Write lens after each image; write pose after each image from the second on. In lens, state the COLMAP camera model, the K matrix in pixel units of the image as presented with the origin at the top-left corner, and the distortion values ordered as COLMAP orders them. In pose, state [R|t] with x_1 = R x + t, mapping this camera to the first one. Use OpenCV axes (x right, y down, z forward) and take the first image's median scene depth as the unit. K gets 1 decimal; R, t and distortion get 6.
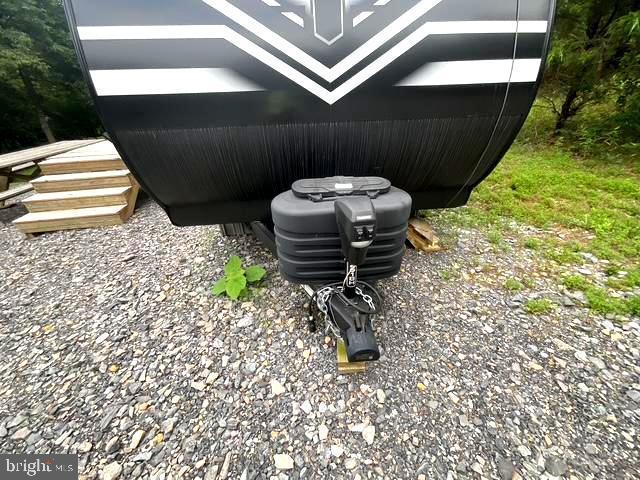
lens RADIAL K [[260.9, 0, 320.2], [0, 260.9, 241.9], [0, 0, 1]] dist [0.001963, -0.002482]
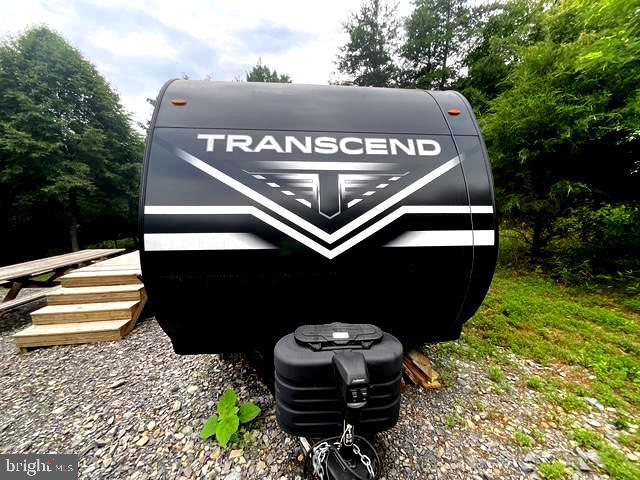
lens RADIAL K [[260.9, 0, 320.7], [0, 260.9, 240.9], [0, 0, 1]] dist [0.001963, -0.002482]
pose [[0.999562, 0.029254, -0.004434, -0.002252], [-0.028708, 0.922563, -0.384777, -0.101586], [-0.007166, 0.384736, 0.922999, -0.124244]]
